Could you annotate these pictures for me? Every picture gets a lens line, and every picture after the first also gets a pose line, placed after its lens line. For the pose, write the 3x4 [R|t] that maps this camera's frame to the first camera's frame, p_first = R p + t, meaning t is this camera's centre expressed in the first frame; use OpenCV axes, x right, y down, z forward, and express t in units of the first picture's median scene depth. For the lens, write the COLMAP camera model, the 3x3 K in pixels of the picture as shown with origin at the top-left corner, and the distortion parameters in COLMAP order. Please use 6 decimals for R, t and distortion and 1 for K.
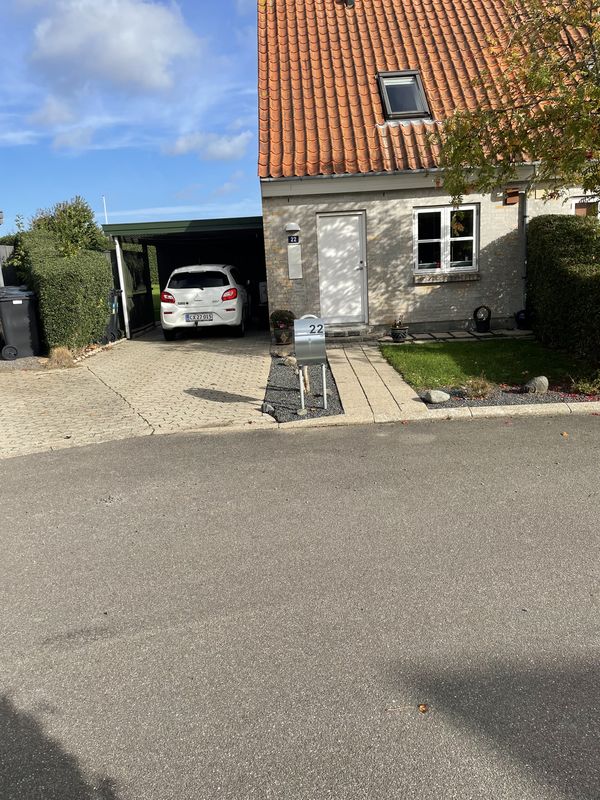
lens RADIAL K [[592.0, 0, 296.5], [0, 592.0, 400.9], [0, 0, 1]] dist [0.003611, 0.002334]
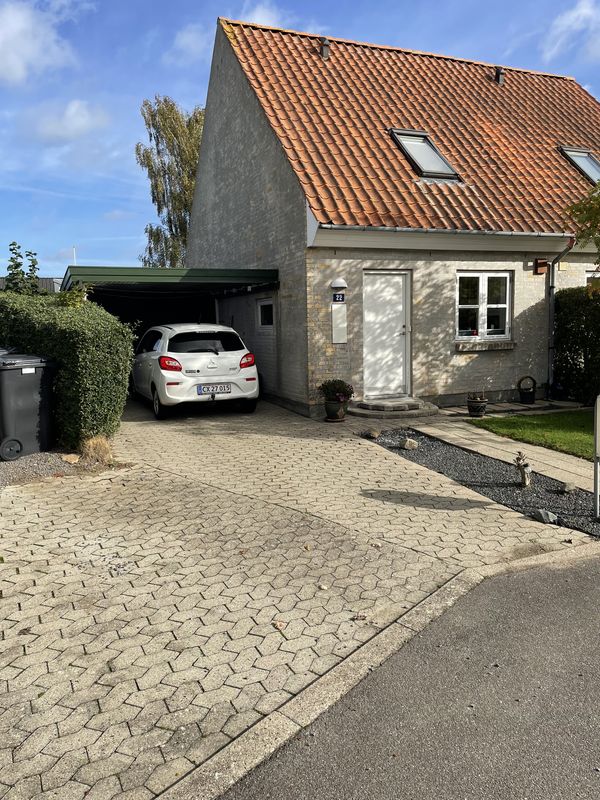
lens RADIAL K [[592.0, 0, 301.7], [0, 592.0, 400.7], [0, 0, 1]] dist [0.003611, 0.002334]
pose [[0.935185, -0.011908, 0.353960, -0.352022], [0.049182, 0.994117, -0.096498, -0.046812], [-0.350729, 0.107652, 0.930269, 0.242451]]
